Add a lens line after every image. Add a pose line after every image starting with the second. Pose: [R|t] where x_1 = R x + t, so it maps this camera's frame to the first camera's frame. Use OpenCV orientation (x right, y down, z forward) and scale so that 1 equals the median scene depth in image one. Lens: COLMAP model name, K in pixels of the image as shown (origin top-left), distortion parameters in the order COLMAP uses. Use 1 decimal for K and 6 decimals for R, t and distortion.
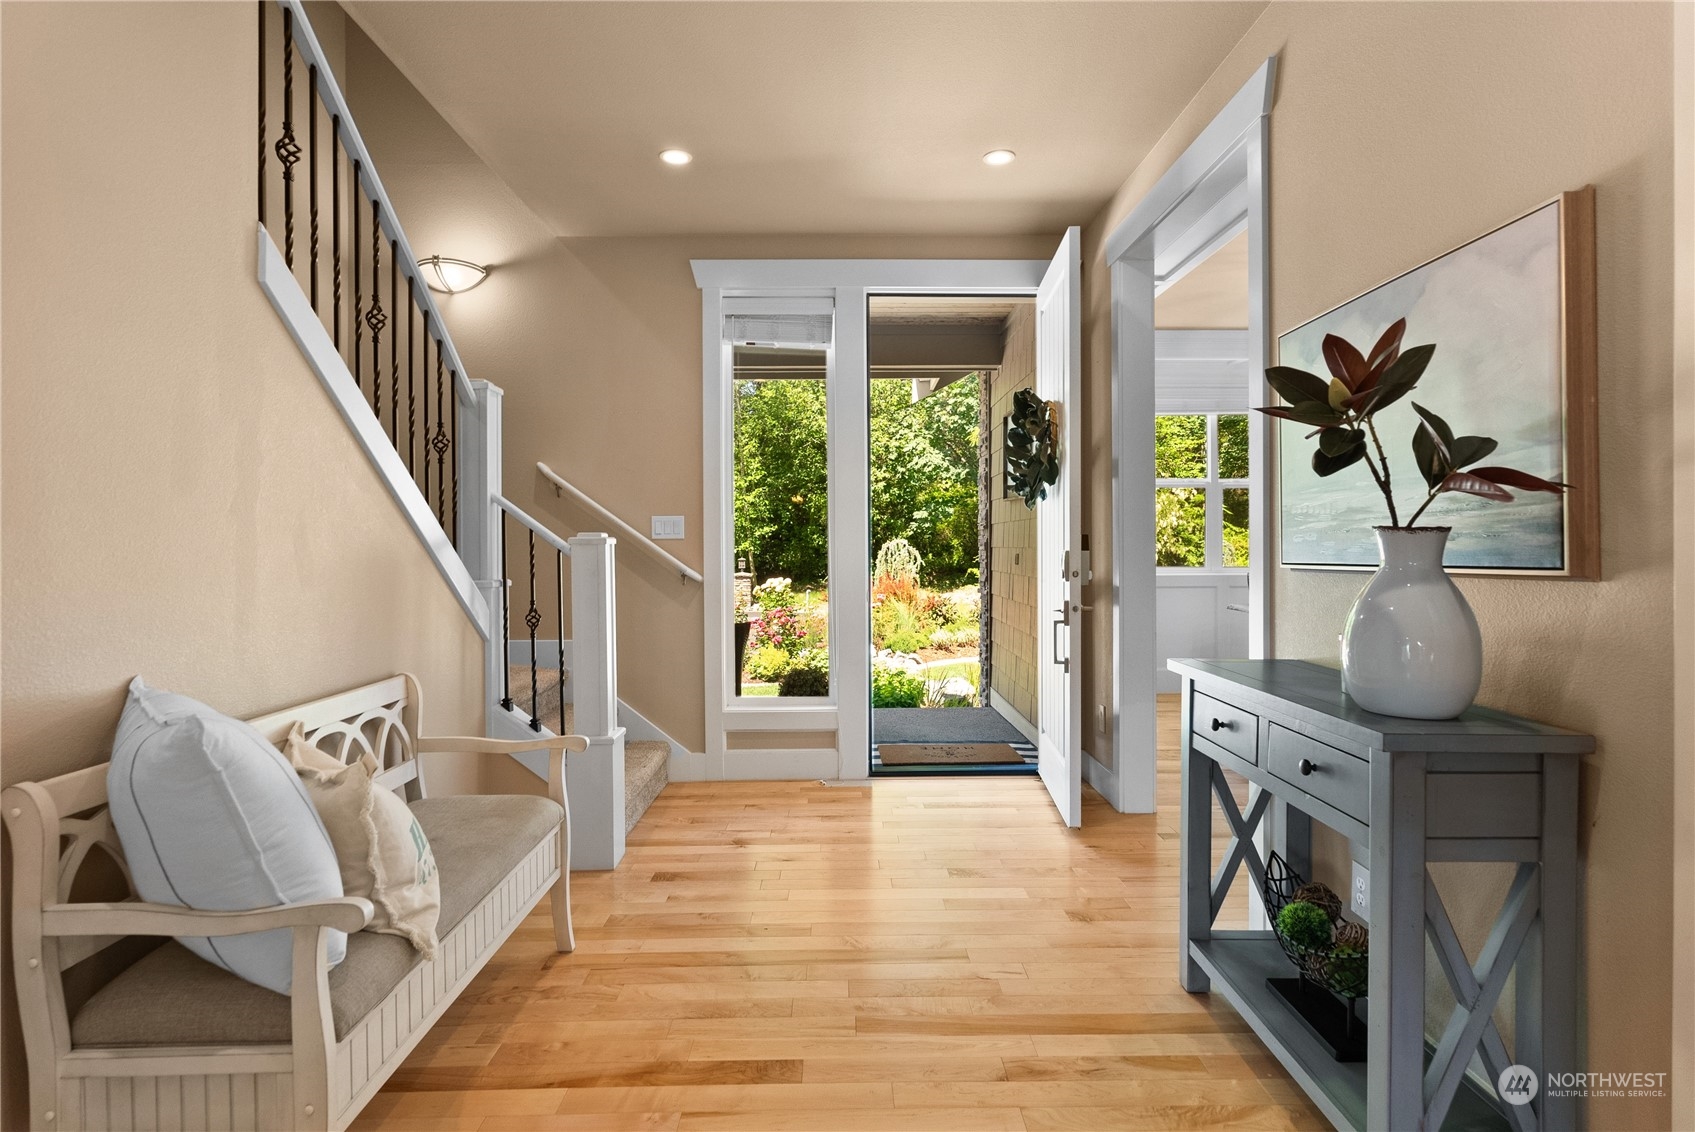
lens RADIAL K [[870.8, 0, 847.5], [0, 870.8, 566.0], [0, 0, 1]] dist [-0.000595, -0.000124]
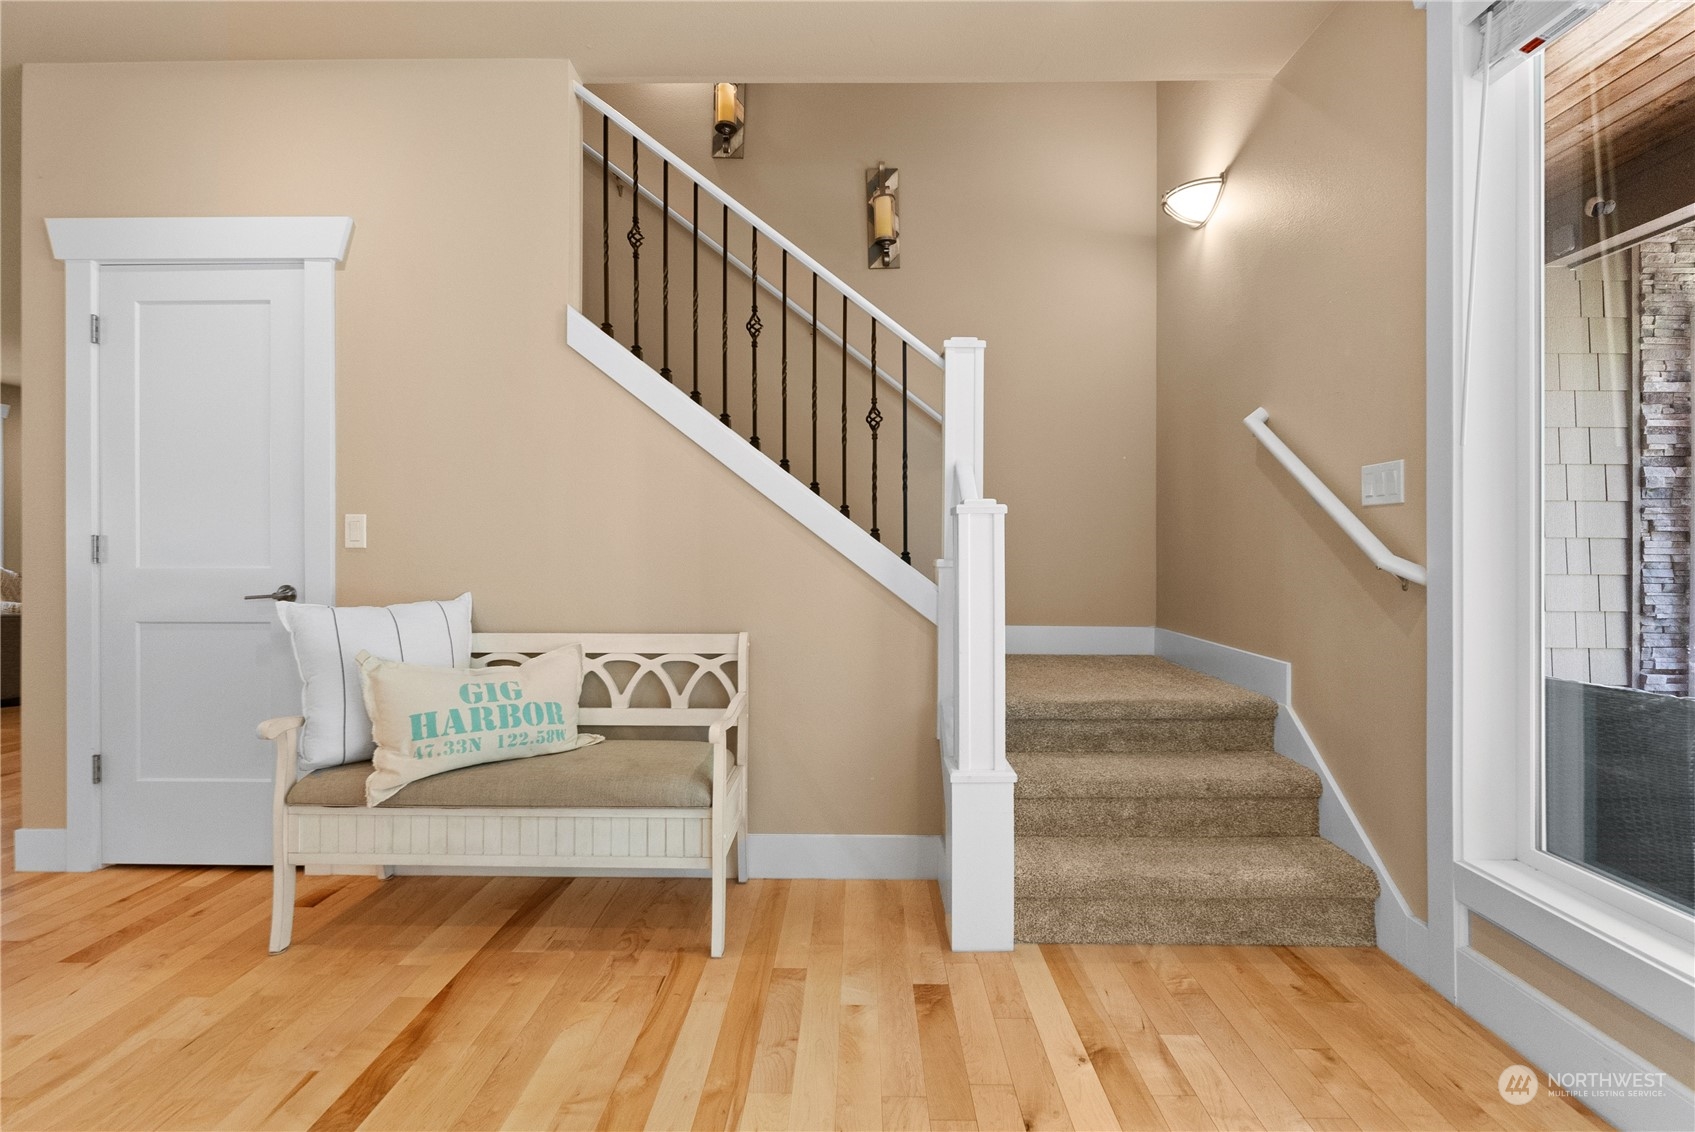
lens RADIAL K [[757.3, 0, 847.2], [0, 757.3, 546.0], [0, 0, 1]] dist [-0.002505, -0.000393]
pose [[-0.028348, 0.007709, -0.999568, 0.490478], [-0.019714, 0.999771, 0.008270, -0.001056], [0.999404, 0.019940, -0.028189, 1.196773]]
